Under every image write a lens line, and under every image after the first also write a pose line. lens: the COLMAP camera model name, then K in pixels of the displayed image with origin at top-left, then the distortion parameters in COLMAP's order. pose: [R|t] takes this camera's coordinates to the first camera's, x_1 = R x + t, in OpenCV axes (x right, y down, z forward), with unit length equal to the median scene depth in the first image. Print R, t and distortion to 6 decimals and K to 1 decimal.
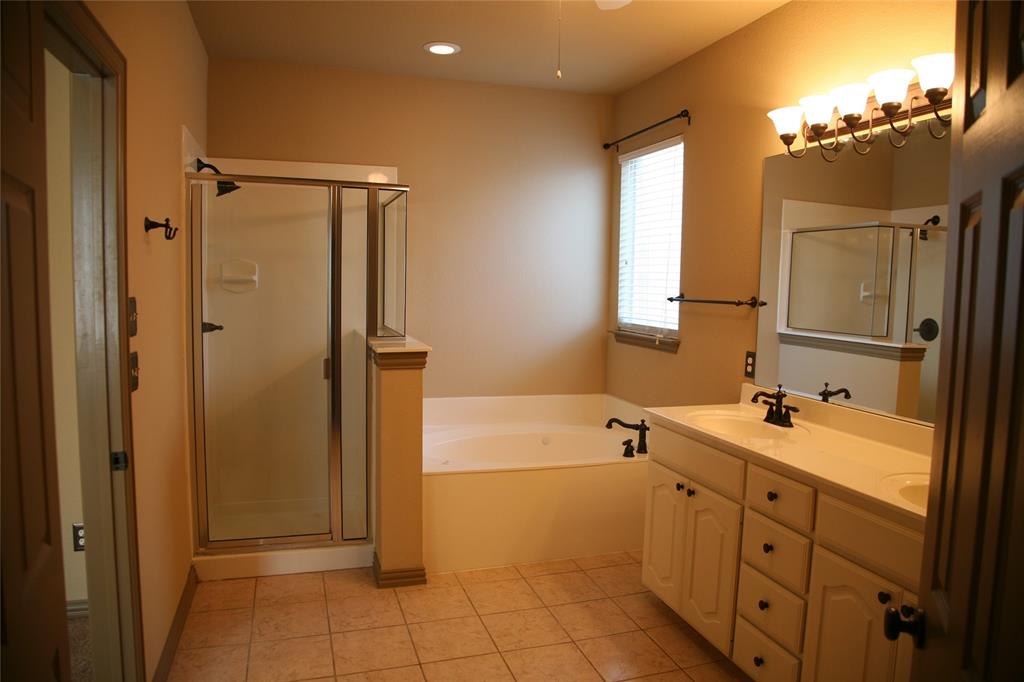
lens RADIAL K [[688.9, 0, 515.2], [0, 688.9, 339.5], [0, 0, 1]] dist [-0.127307, 0.066121]
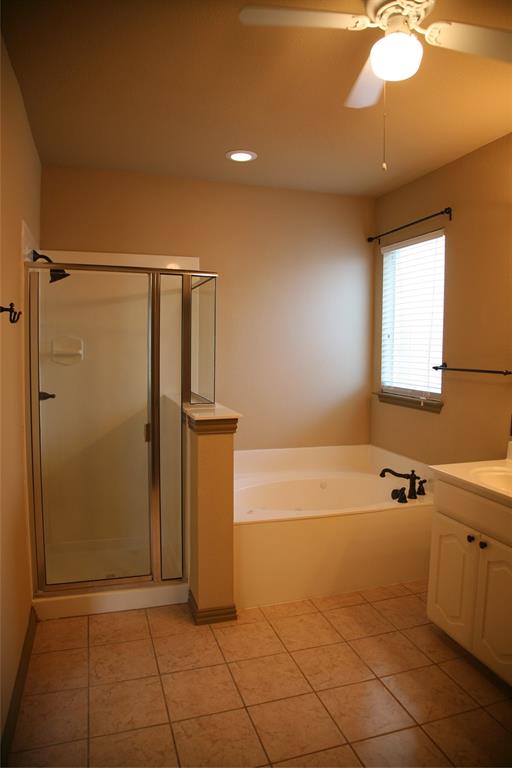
lens RADIAL K [[514.1, 0, 257.2], [0, 514.1, 381.6], [0, 0, 1]] dist [-0.136836, 0.065526]
pose [[0.999962, -0.008101, -0.003078, -0.090857], [0.008057, 0.999871, -0.013885, -0.029653], [0.003191, 0.013859, 0.999899, 0.147574]]
